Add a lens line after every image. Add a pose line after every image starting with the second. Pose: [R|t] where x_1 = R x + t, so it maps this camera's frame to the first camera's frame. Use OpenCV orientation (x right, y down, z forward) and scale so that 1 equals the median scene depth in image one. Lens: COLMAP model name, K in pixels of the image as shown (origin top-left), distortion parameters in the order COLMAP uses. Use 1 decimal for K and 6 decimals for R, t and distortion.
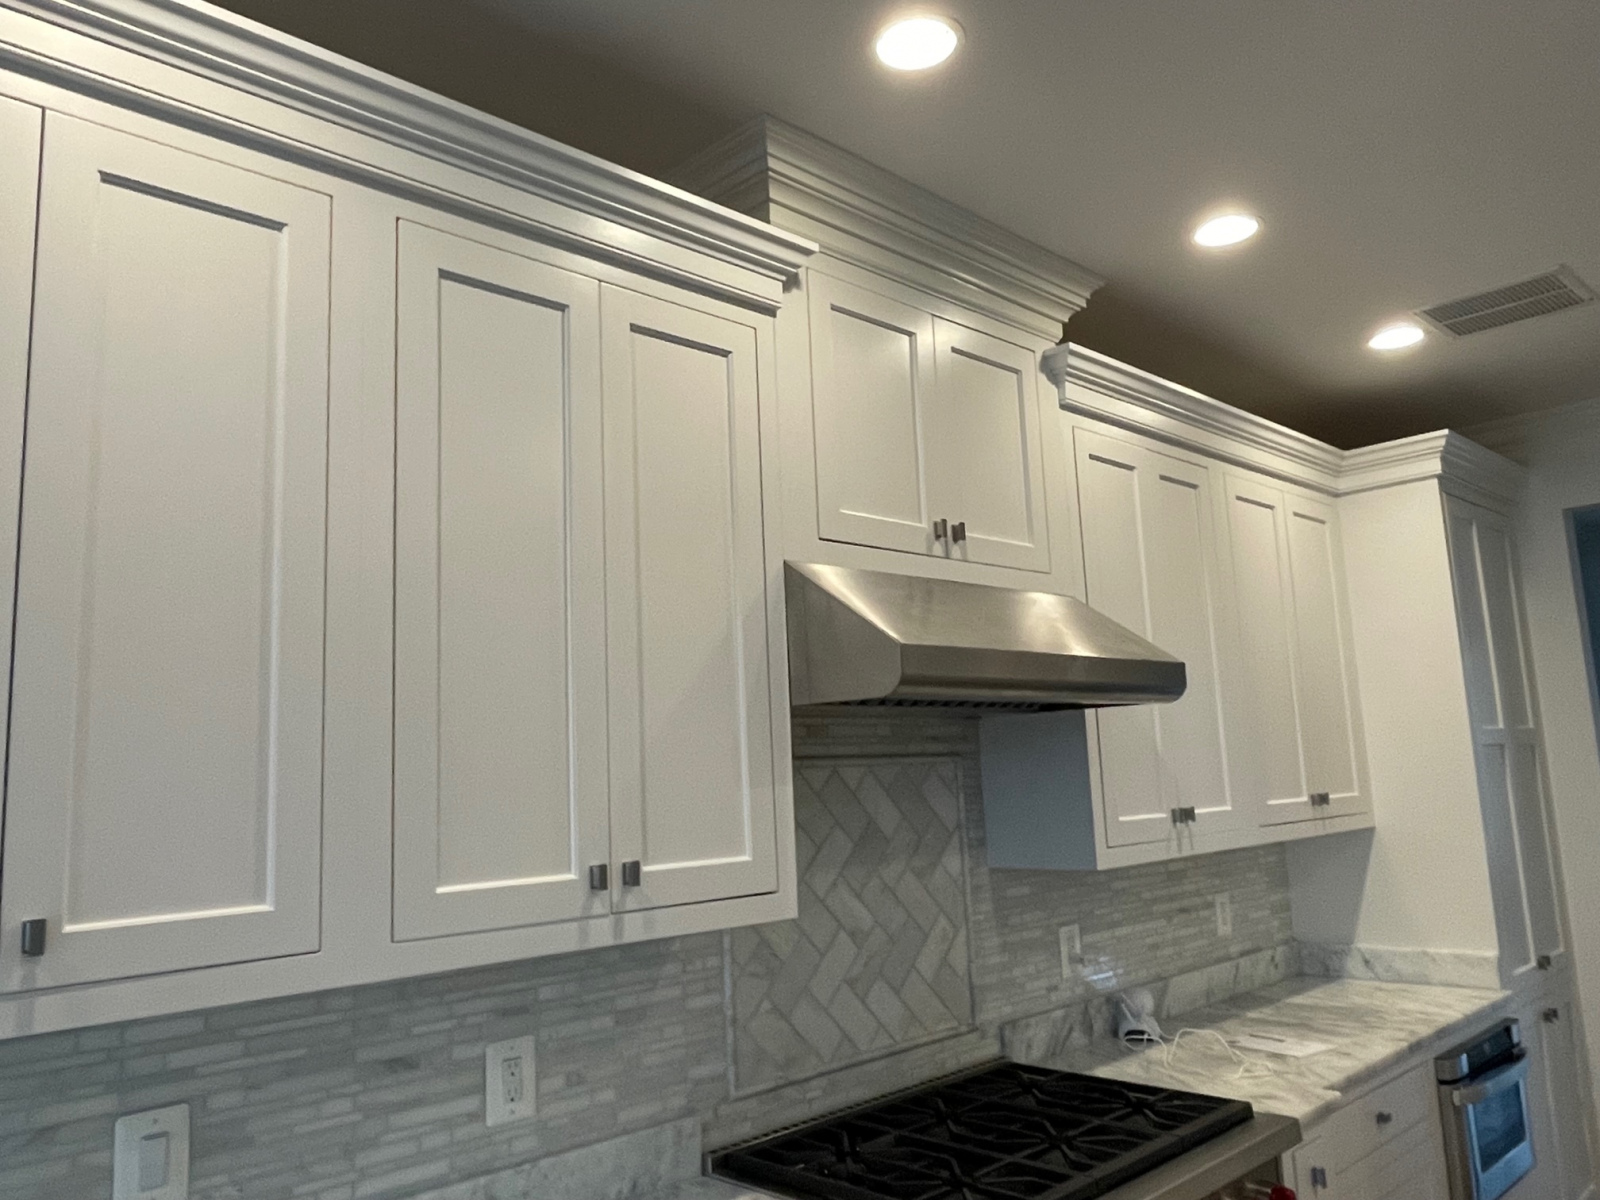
lens RADIAL K [[1198.1, 0, 800.0], [0, 1198.1, 600.0], [0, 0, 1]] dist [0.001754, -0.004028]
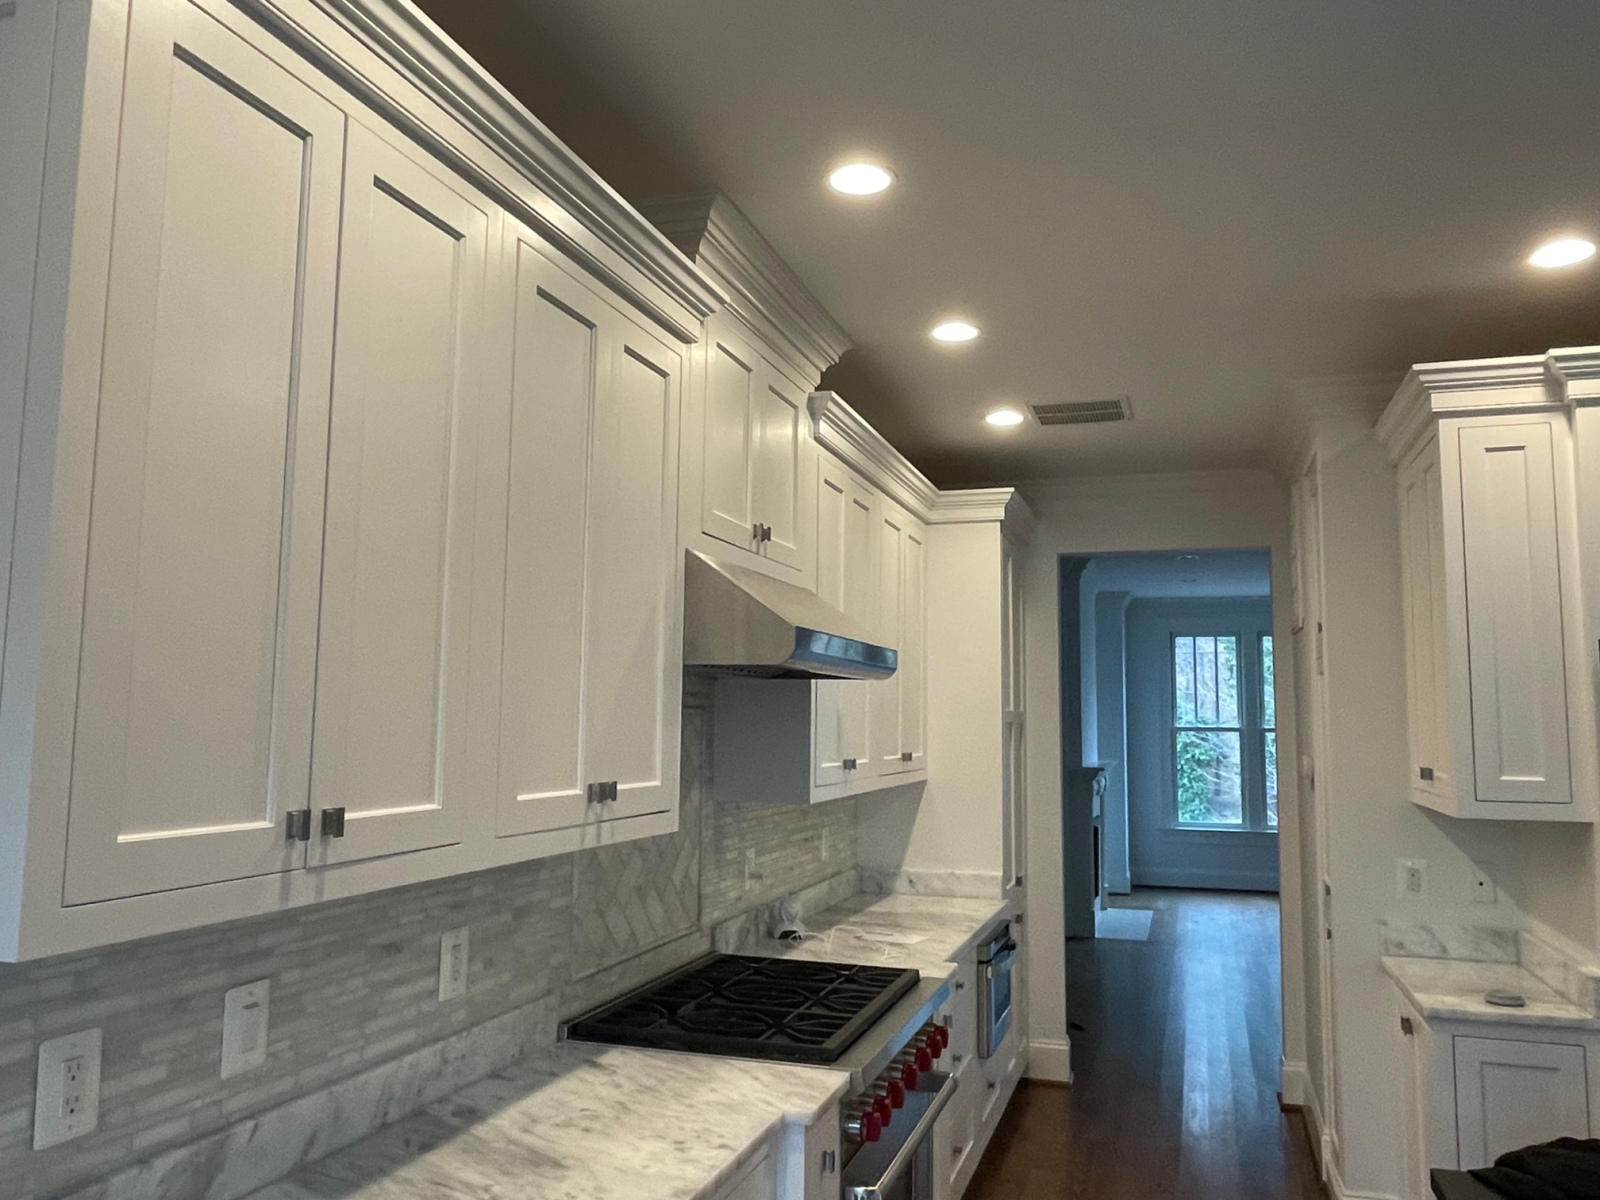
lens RADIAL K [[1198.1, 0, 800.0], [0, 1198.1, 600.0], [0, 0, 1]] dist [0.001754, -0.004028]
pose [[0.884388, 0.100612, 0.455779, -0.413287], [-0.118730, 0.992863, 0.011212, -0.006571], [-0.451398, -0.064030, 0.890022, -0.145373]]
